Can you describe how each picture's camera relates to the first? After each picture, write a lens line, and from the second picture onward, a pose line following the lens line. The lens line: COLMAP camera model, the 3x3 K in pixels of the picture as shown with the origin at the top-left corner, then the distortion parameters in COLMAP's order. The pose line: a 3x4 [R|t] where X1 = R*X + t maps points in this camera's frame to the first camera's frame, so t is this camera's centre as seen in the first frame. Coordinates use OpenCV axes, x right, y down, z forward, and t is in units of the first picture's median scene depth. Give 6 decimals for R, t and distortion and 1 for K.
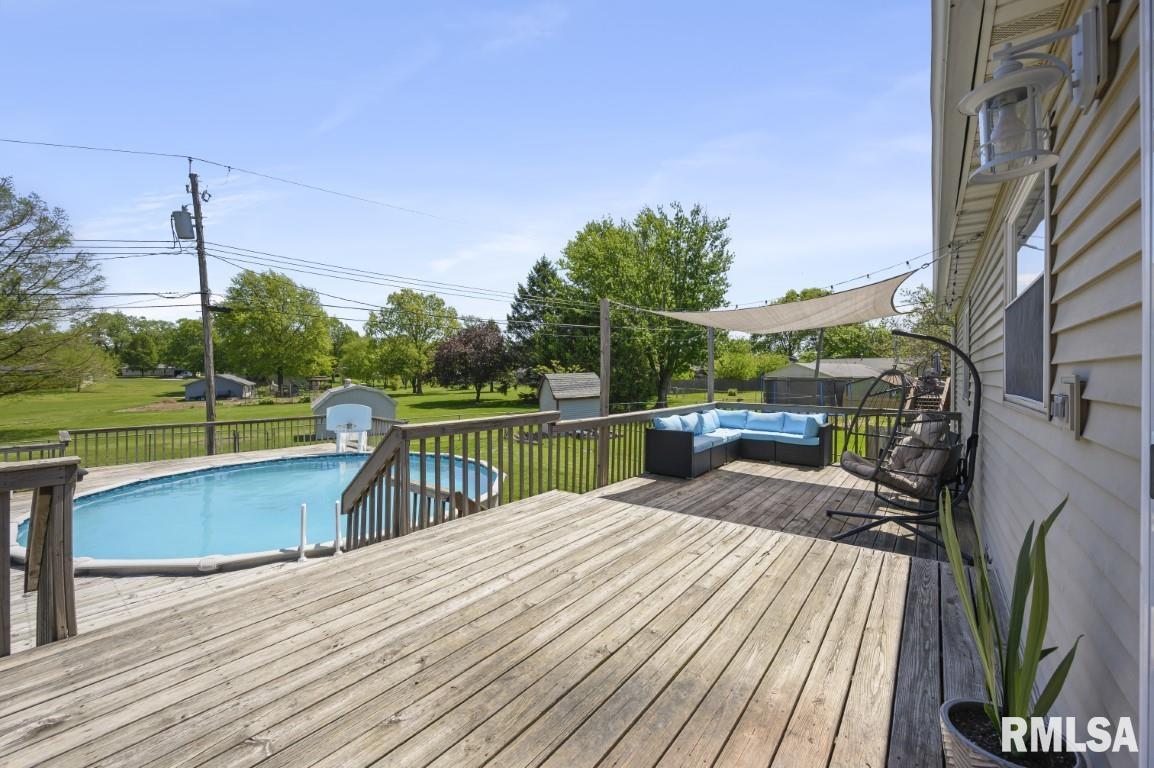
lens RADIAL K [[450.2, 0, 579.4], [0, 450.2, 379.0], [0, 0, 1]] dist [-0.001326, -0.000180]
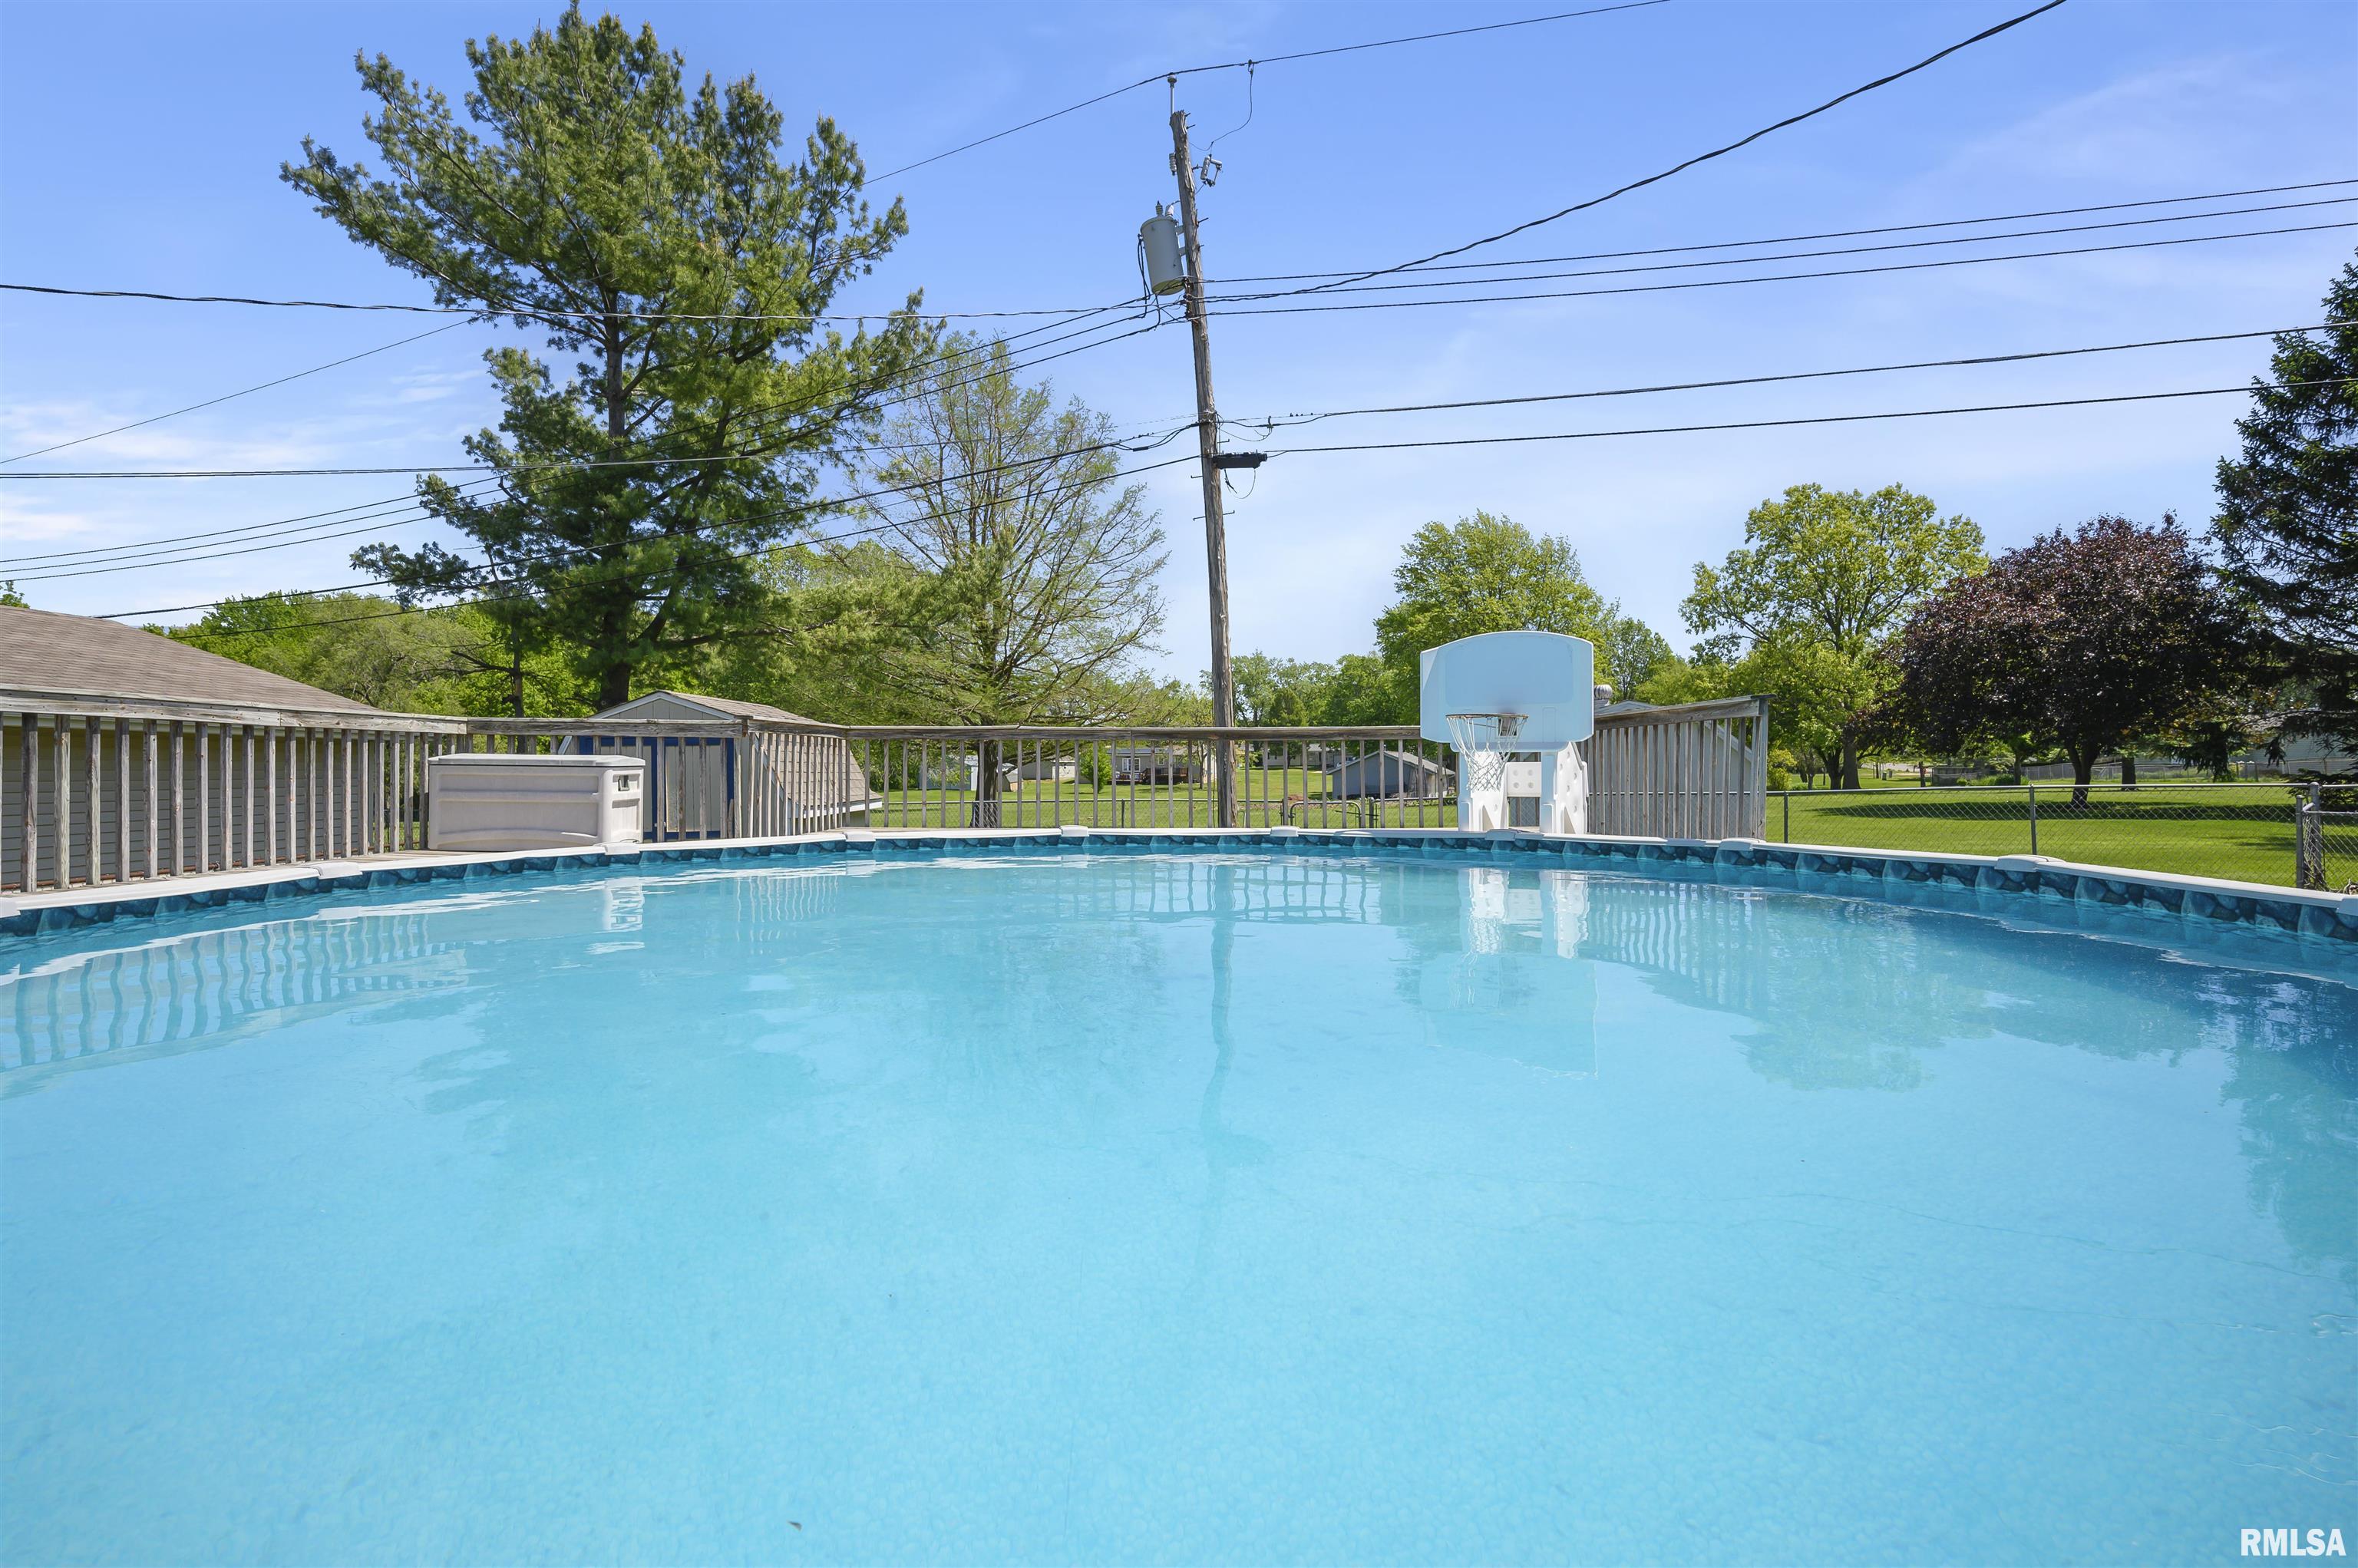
lens RADIAL K [[1091.2, 0, 1174.0], [0, 1091.2, 753.8], [0, 0, 1]] dist [-0.003483, -0.001268]
pose [[0.622668, -0.023474, -0.782134, -0.050063], [0.000241, 0.999556, -0.029808, 0.039372], [0.782486, 0.018372, 0.622397, 0.146104]]
